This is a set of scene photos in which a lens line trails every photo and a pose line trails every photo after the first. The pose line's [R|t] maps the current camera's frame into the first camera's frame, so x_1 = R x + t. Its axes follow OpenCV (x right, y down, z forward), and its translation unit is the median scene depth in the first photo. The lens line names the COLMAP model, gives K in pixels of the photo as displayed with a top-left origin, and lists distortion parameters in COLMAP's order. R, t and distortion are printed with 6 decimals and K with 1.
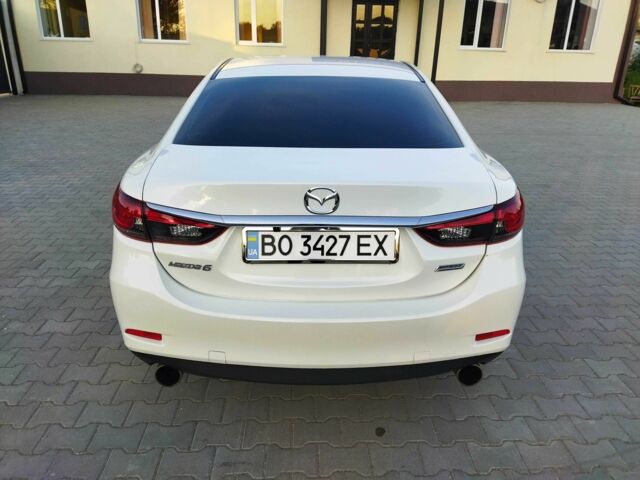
lens RADIAL K [[477.1, 0, 318.5], [0, 477.1, 238.1], [0, 0, 1]] dist [-0.003592, -0.030534]
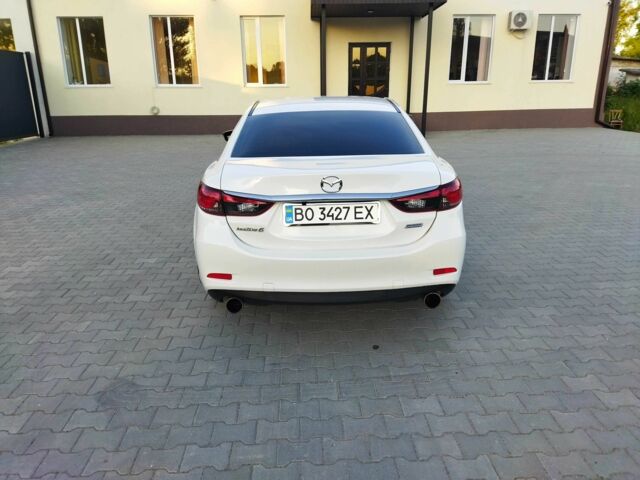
lens RADIAL K [[477.1, 0, 319.5], [0, 477.1, 240.7], [0, 0, 1]] dist [-0.003592, -0.030534]
pose [[0.999464, -0.032085, -0.006491, -0.021402], [0.031598, 0.997398, -0.064797, 0.156237], [0.008553, 0.064557, 0.997877, -0.443594]]
